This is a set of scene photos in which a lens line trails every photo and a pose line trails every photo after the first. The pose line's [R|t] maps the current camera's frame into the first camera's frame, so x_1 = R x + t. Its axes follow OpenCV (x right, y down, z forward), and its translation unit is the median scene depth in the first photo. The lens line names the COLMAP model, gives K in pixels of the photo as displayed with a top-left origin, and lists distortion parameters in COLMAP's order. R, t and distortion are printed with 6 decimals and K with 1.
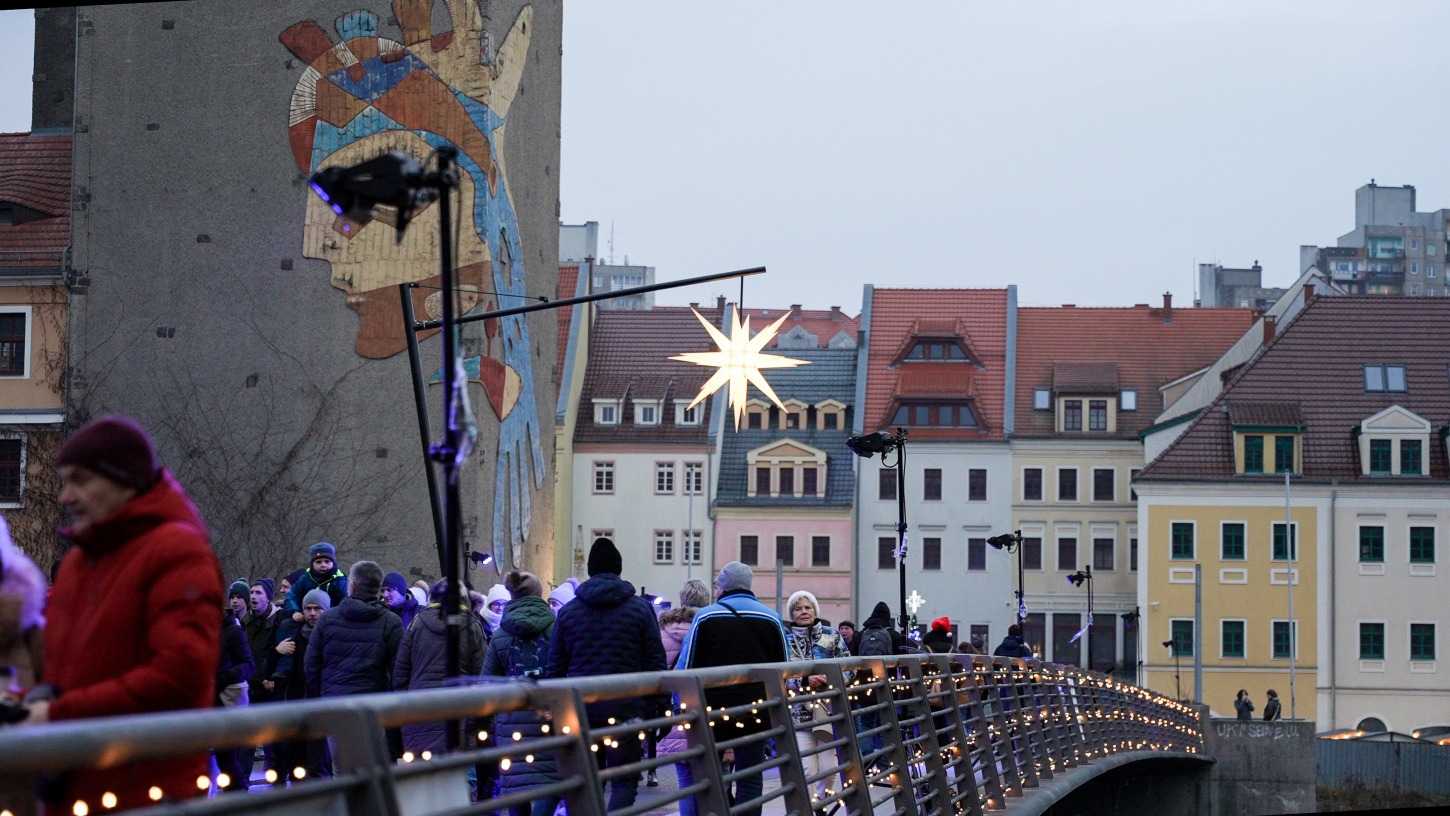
lens RADIAL K [[3555.2, 0, 725.0], [0, 3555.2, 408.0], [0, 0, 1]] dist [-0.002831, 0.444432]
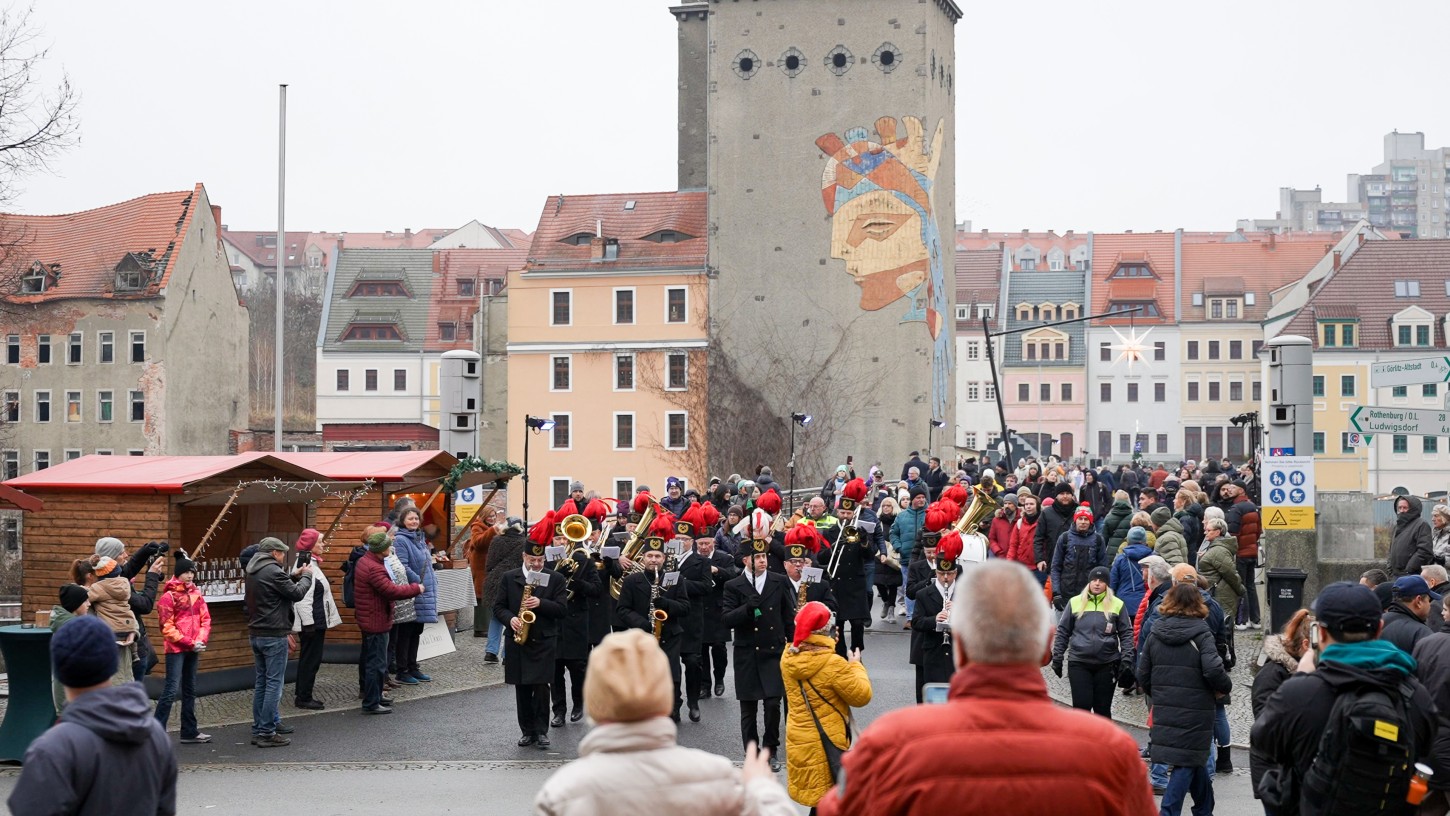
lens RADIAL K [[2376.0, 0, 725.0], [0, 2376.0, 408.0], [0, 0, 1]] dist [0.001461, 0.020945]
pose [[0.995329, -0.016504, -0.095120, -0.032665], [0.021526, 0.998414, 0.052013, -0.017417], [0.094111, -0.053817, 0.994106, -0.167623]]
